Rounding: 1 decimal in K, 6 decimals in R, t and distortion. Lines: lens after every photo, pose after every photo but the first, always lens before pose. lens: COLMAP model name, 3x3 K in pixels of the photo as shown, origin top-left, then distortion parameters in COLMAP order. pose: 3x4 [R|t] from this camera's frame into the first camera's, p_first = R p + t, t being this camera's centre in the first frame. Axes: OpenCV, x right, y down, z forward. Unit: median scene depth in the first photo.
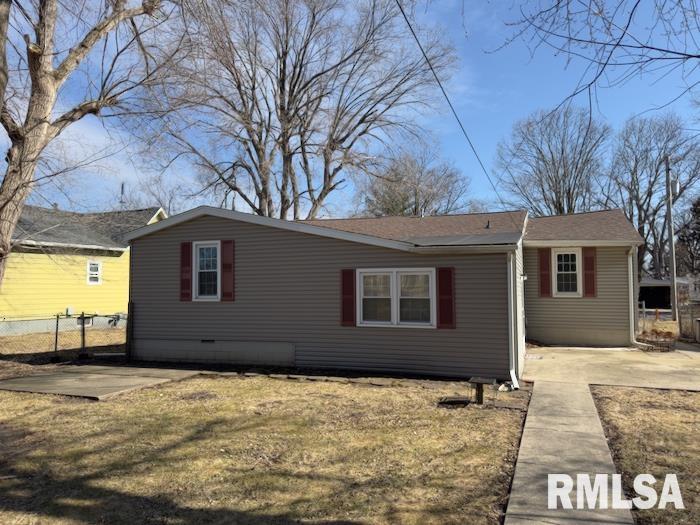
lens RADIAL K [[486.4, 0, 350.0], [0, 486.4, 262.5], [0, 0, 1]] dist [0.029731, -0.002045]
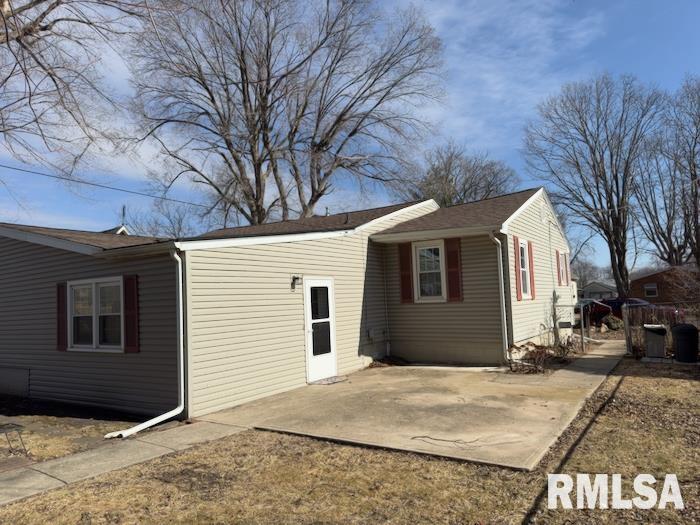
lens RADIAL K [[486.4, 0, 350.0], [0, 486.4, 262.5], [0, 0, 1]] dist [0.029731, -0.002045]
pose [[0.977432, -0.055240, -0.203901, 0.486566], [0.051116, 0.998369, -0.025444, 0.019364], [0.204974, 0.014447, 0.978661, 0.200190]]
